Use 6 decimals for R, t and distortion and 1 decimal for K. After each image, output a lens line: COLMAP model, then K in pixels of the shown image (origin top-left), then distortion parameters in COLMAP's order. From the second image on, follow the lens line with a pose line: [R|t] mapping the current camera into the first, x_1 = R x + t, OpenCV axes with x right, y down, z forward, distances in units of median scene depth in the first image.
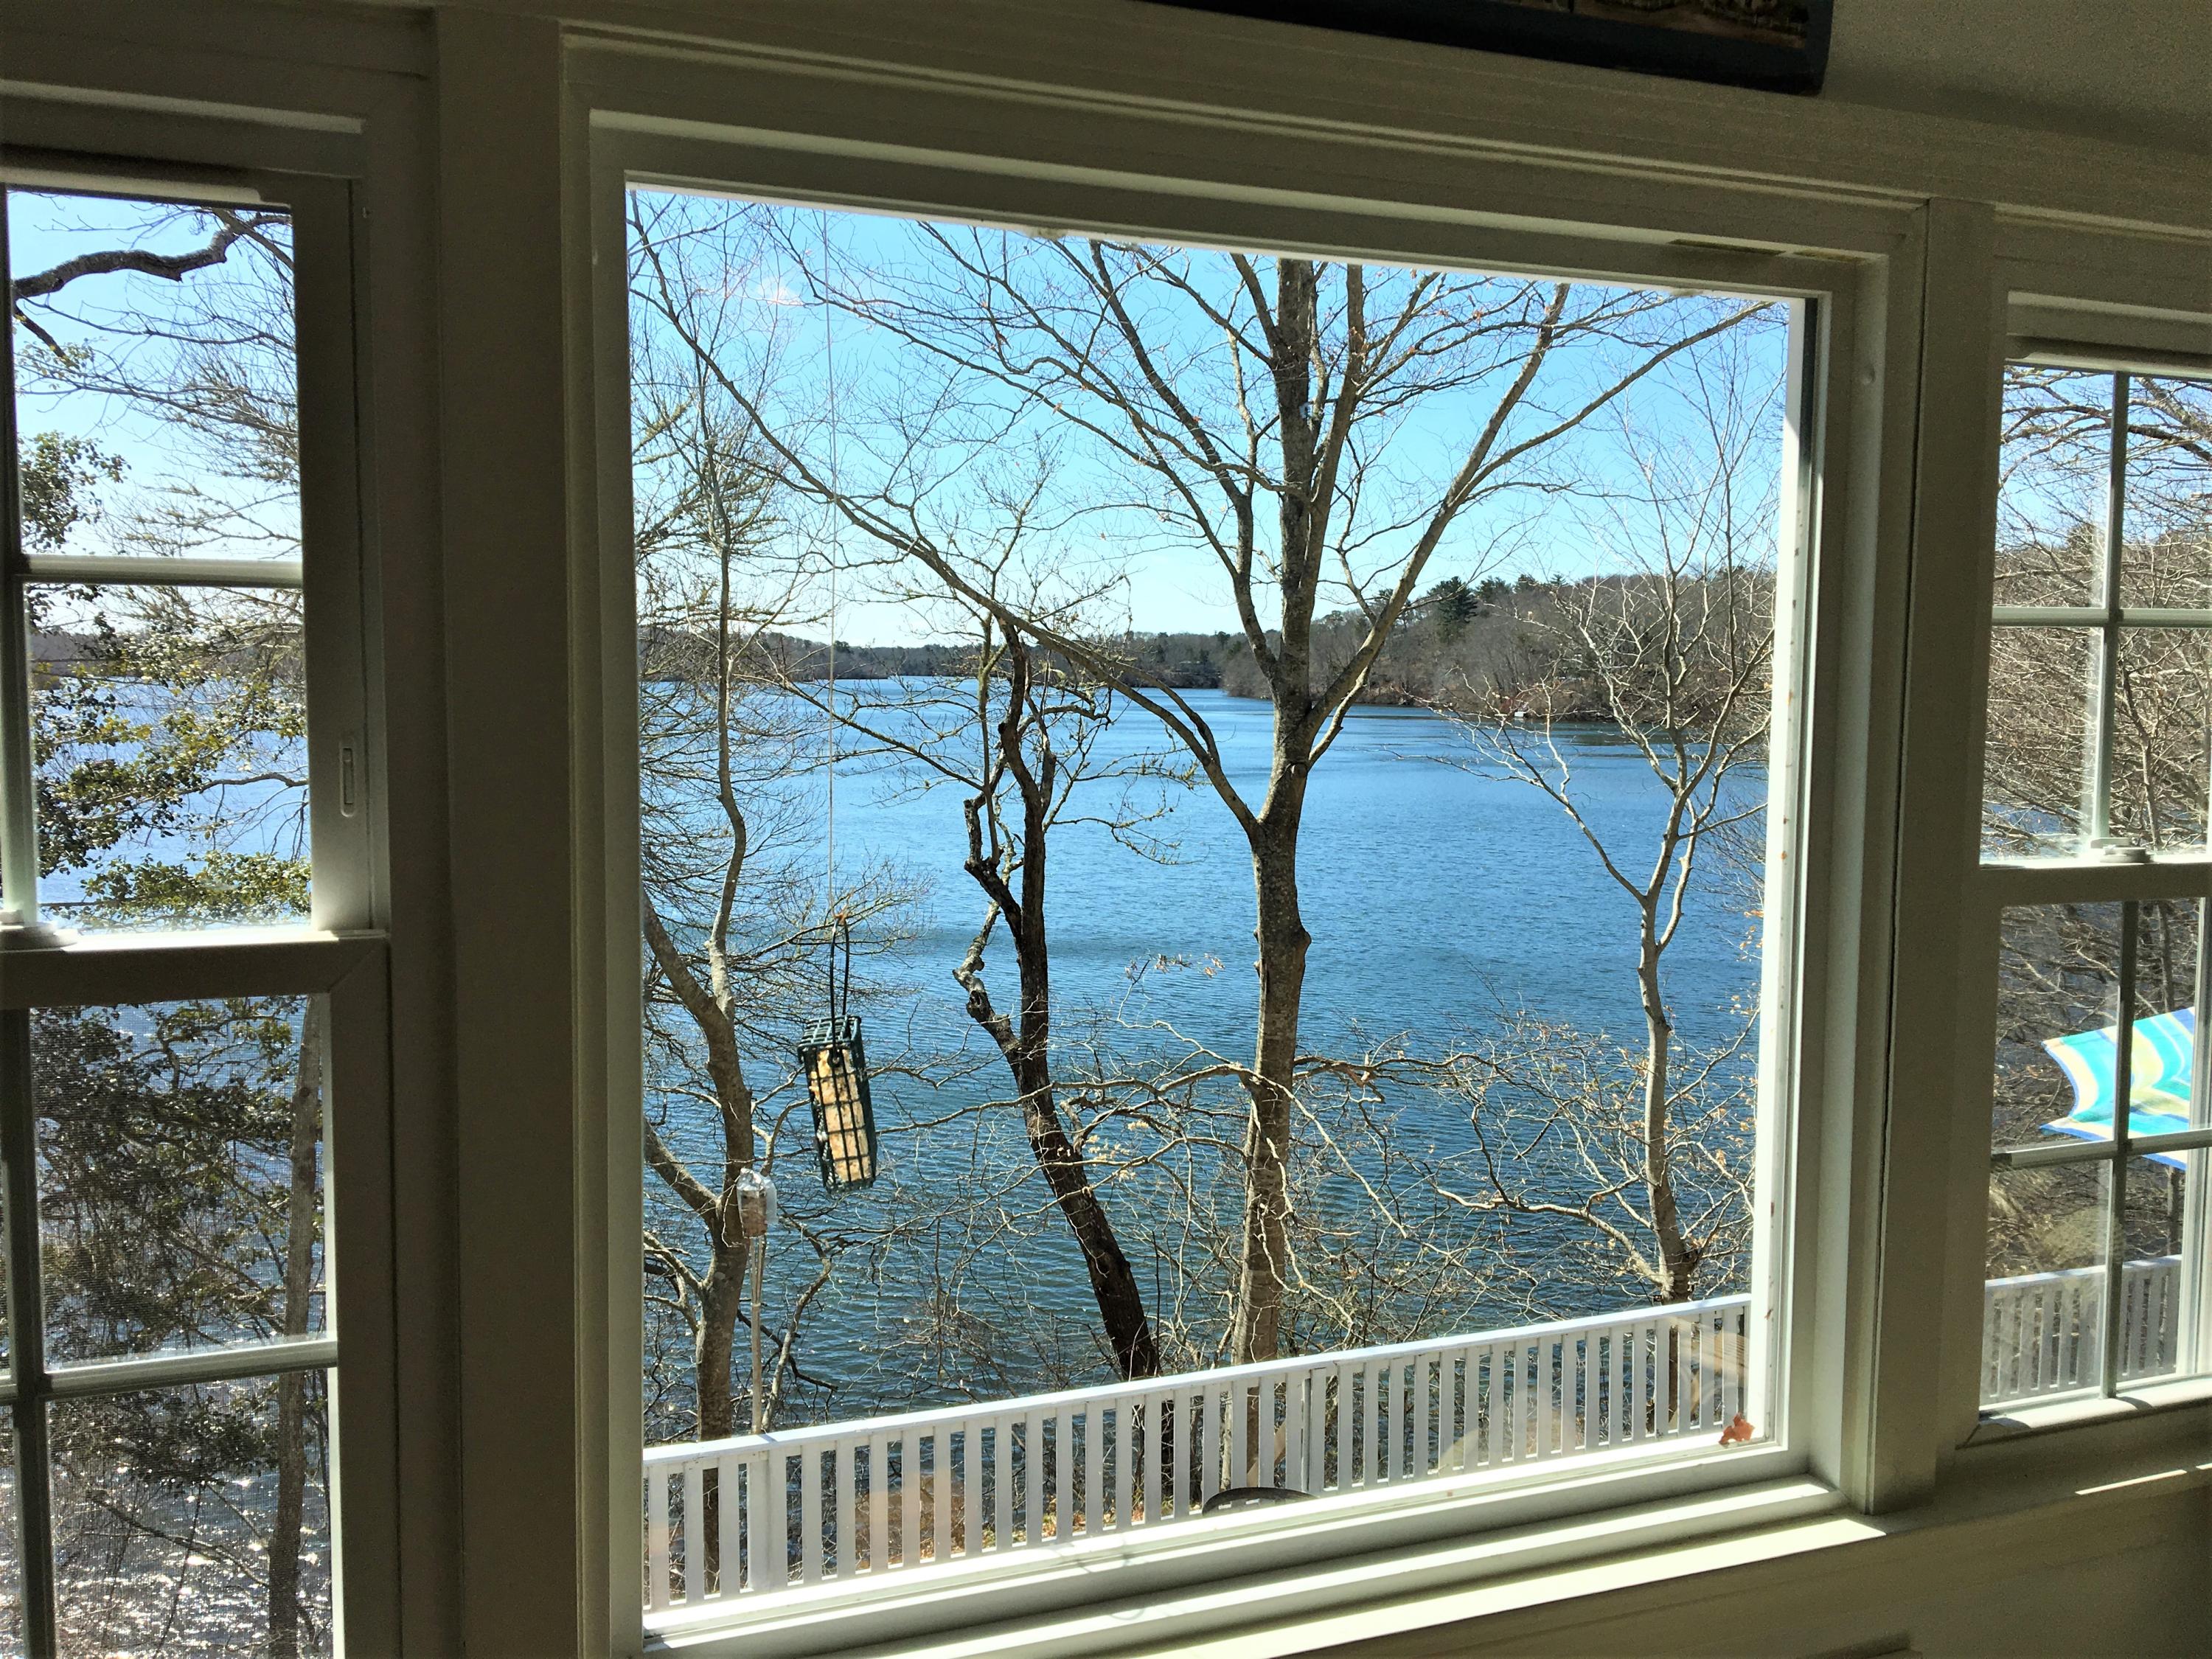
lens RADIAL K [[1854.2, 0, 1126.5], [0, 1854.2, 818.9], [0, 0, 1]] dist [0.079741, -0.112799]
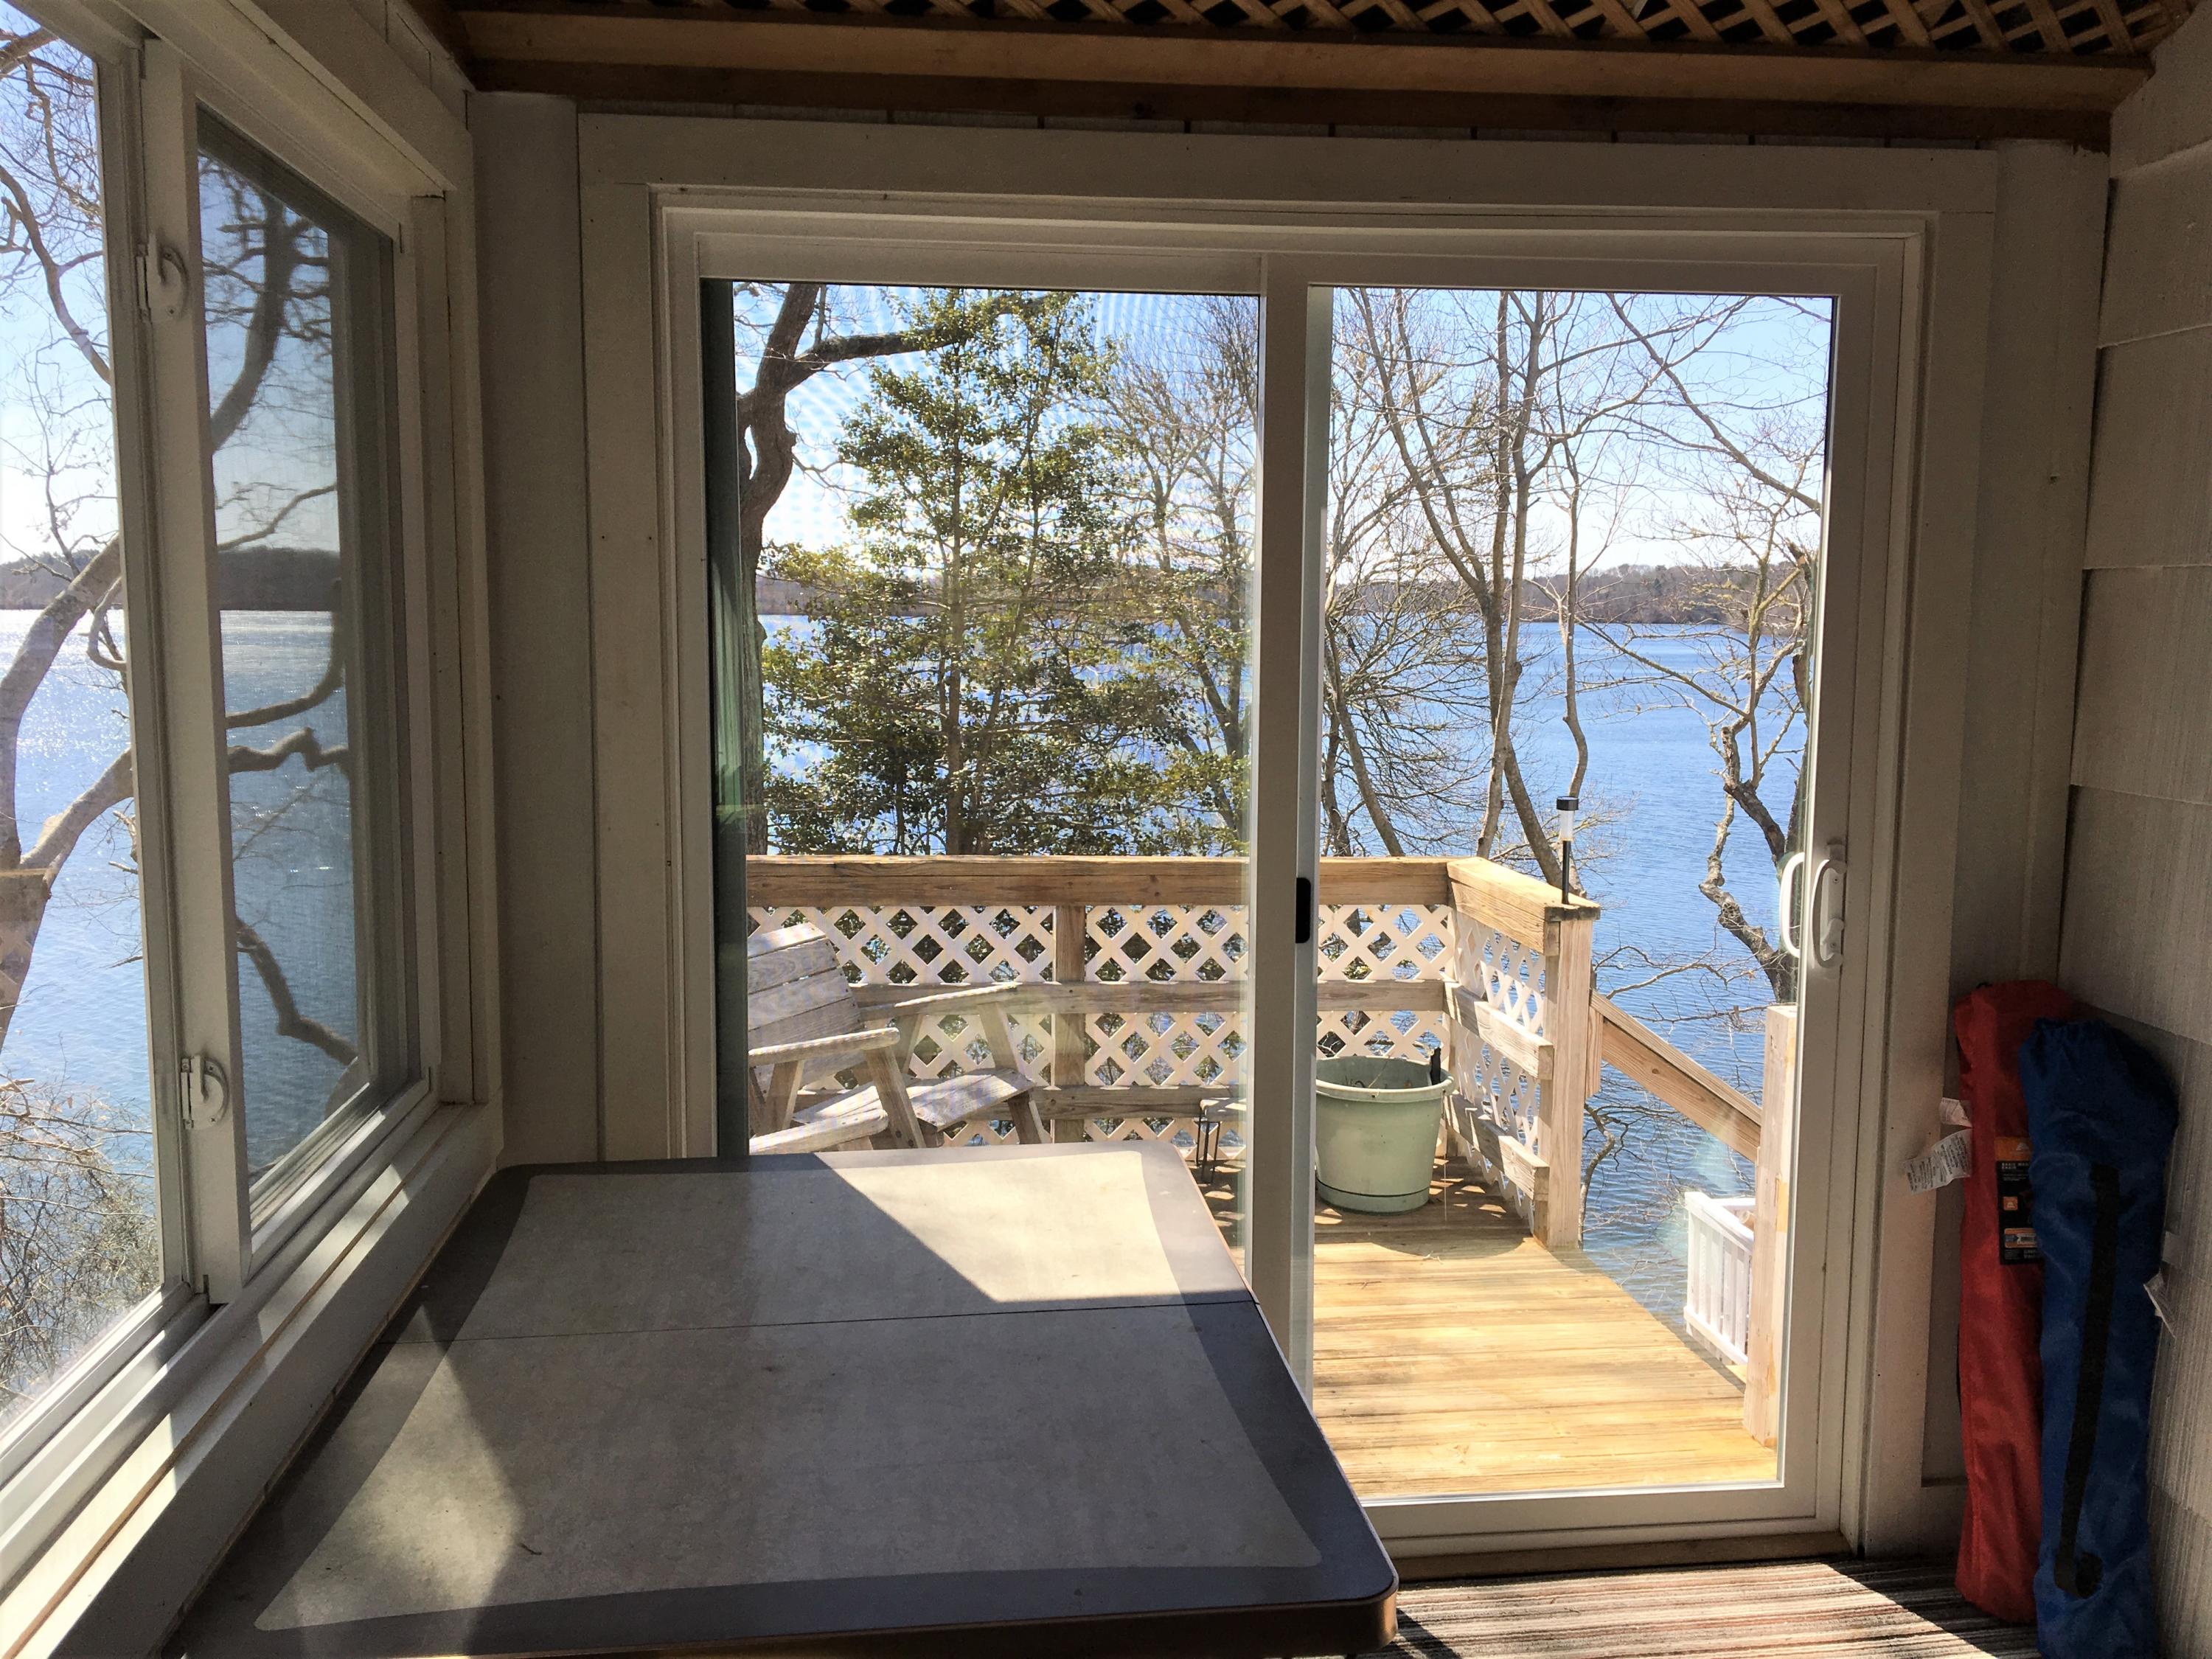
lens RADIAL K [[1854.2, 0, 1098.9], [0, 1854.2, 816.2], [0, 0, 1]] dist [0.079741, -0.112799]
pose [[0.966135, 0.027415, -0.256576, -0.187852], [-0.019155, 0.999216, 0.034635, 0.013329], [0.257325, -0.028547, 0.965903, -0.174029]]
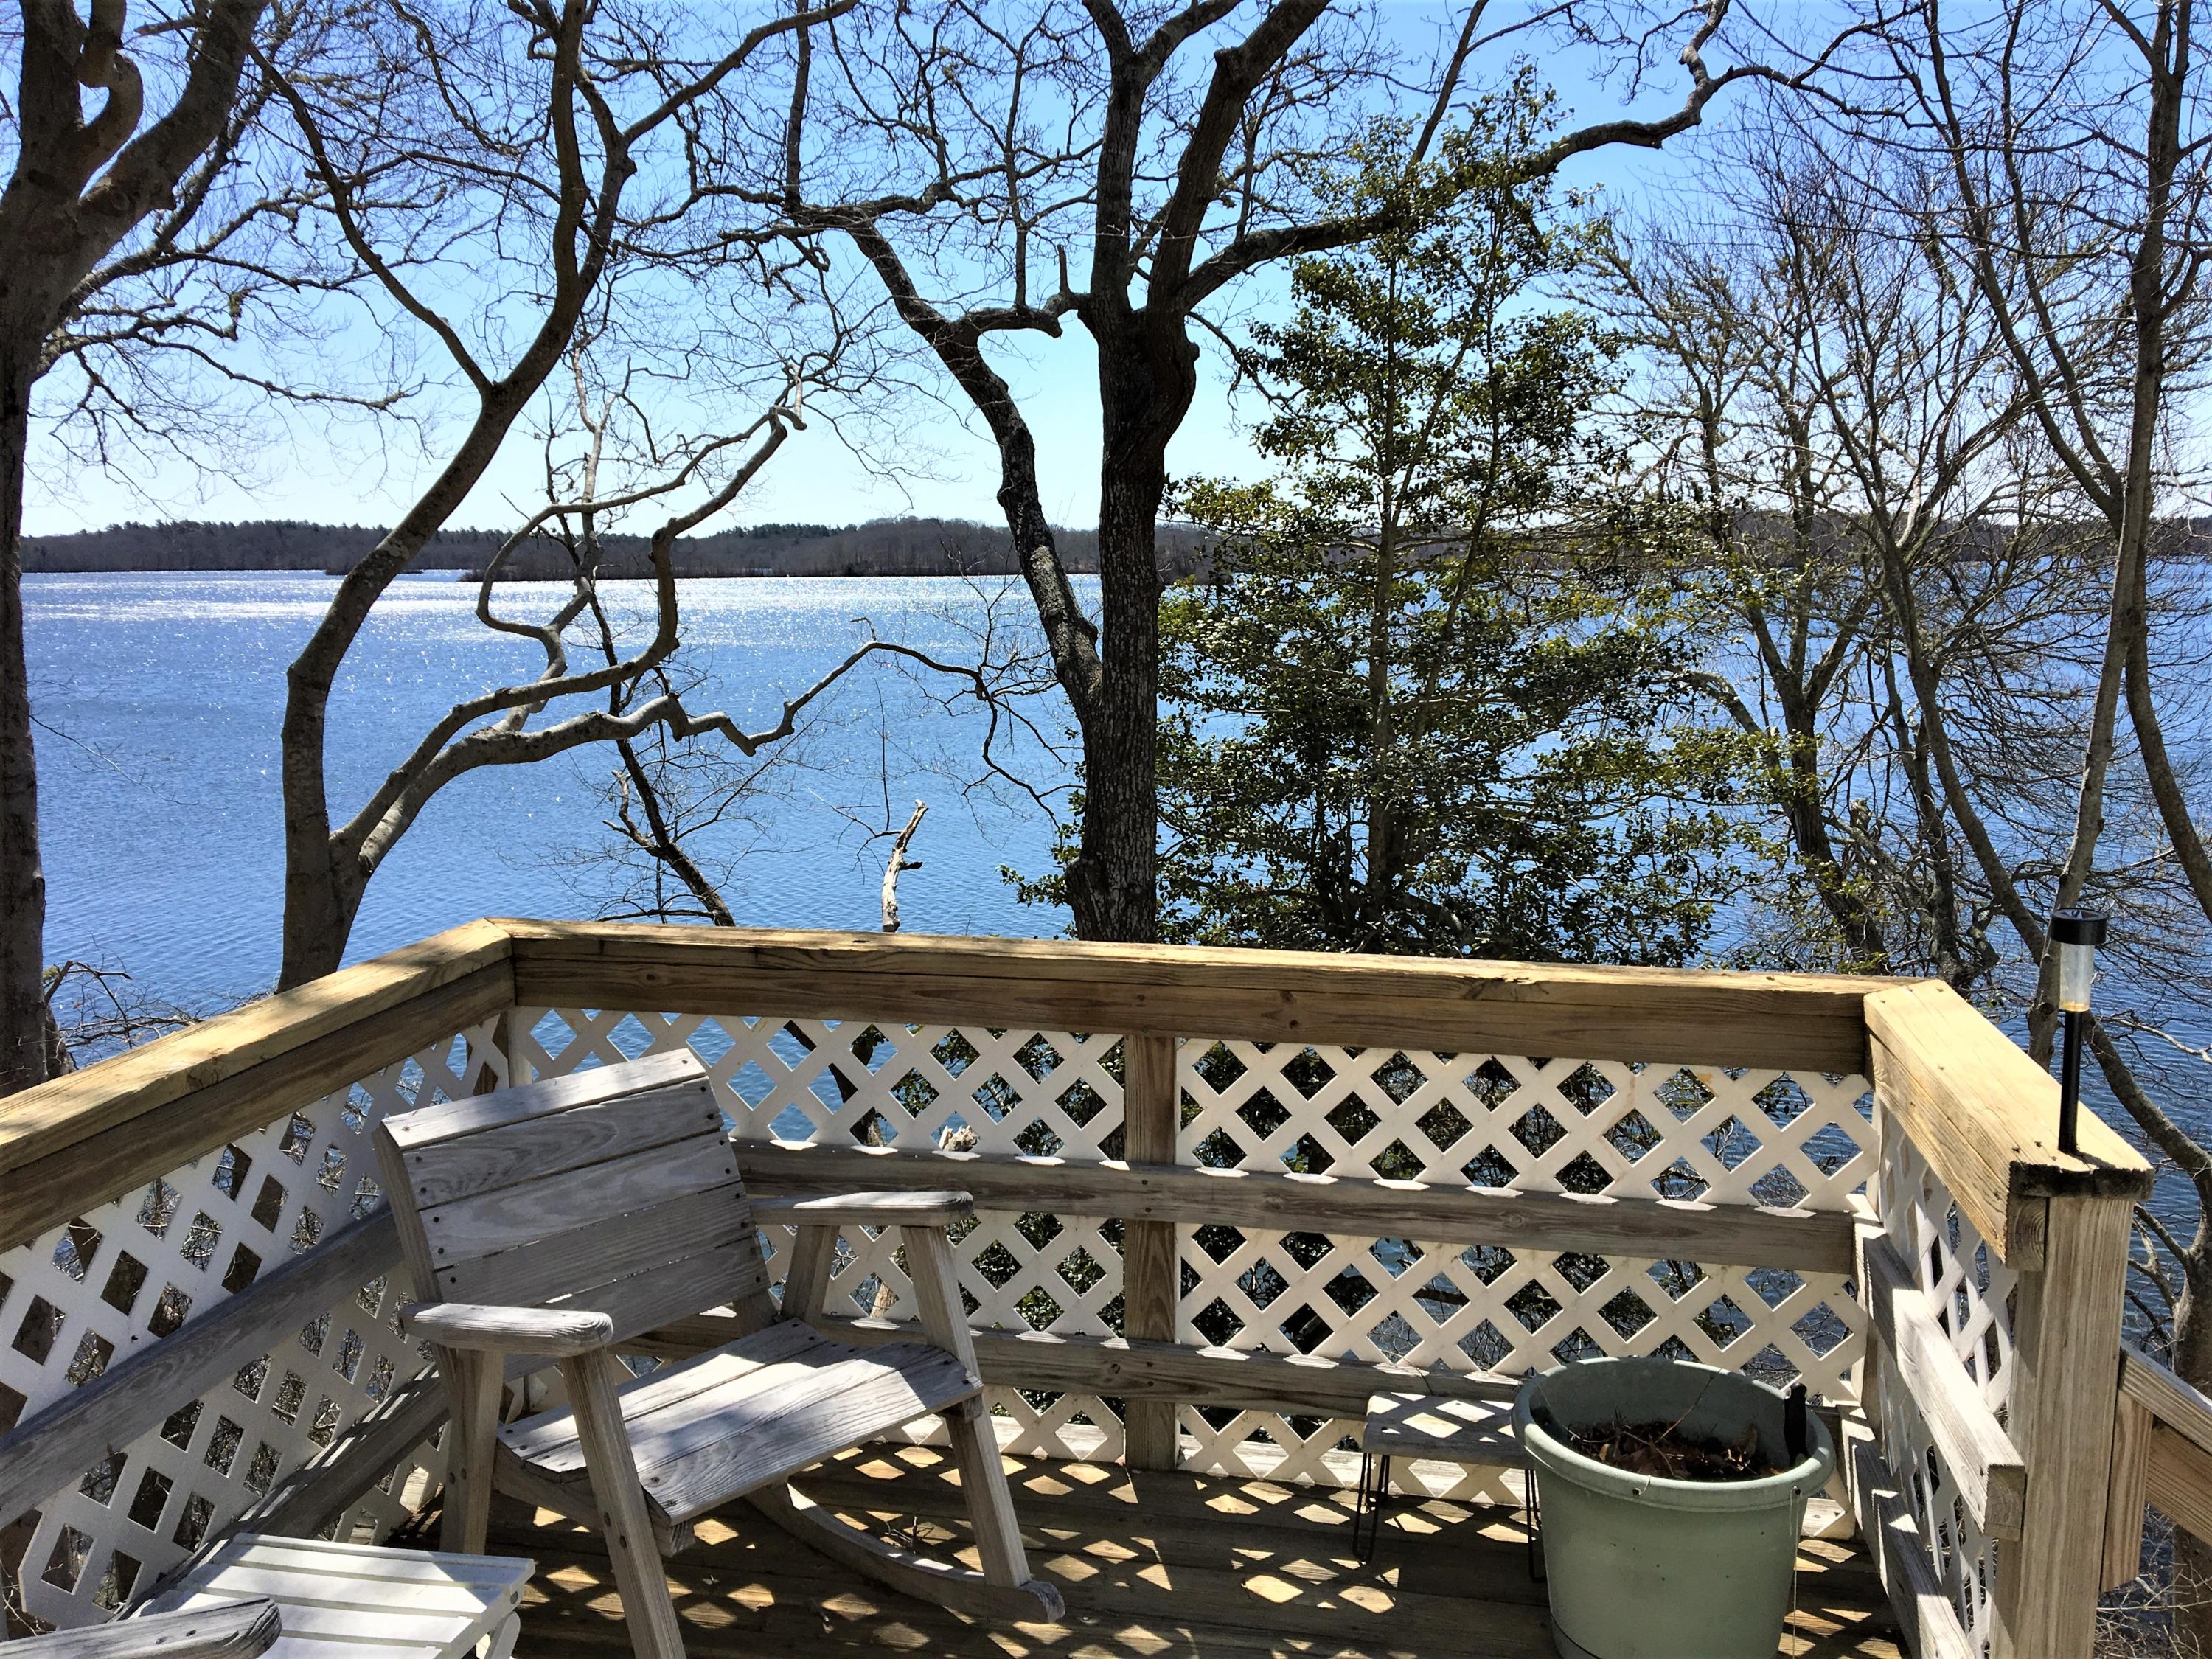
lens RADIAL K [[1854.2, 0, 1107.0], [0, 1854.2, 817.1], [0, 0, 1]] dist [0.079741, -0.112799]
pose [[0.839540, 0.058263, -0.540165, -0.177171], [-0.026980, 0.997478, 0.065656, 0.004753], [0.542628, -0.040547, 0.838994, 0.008153]]
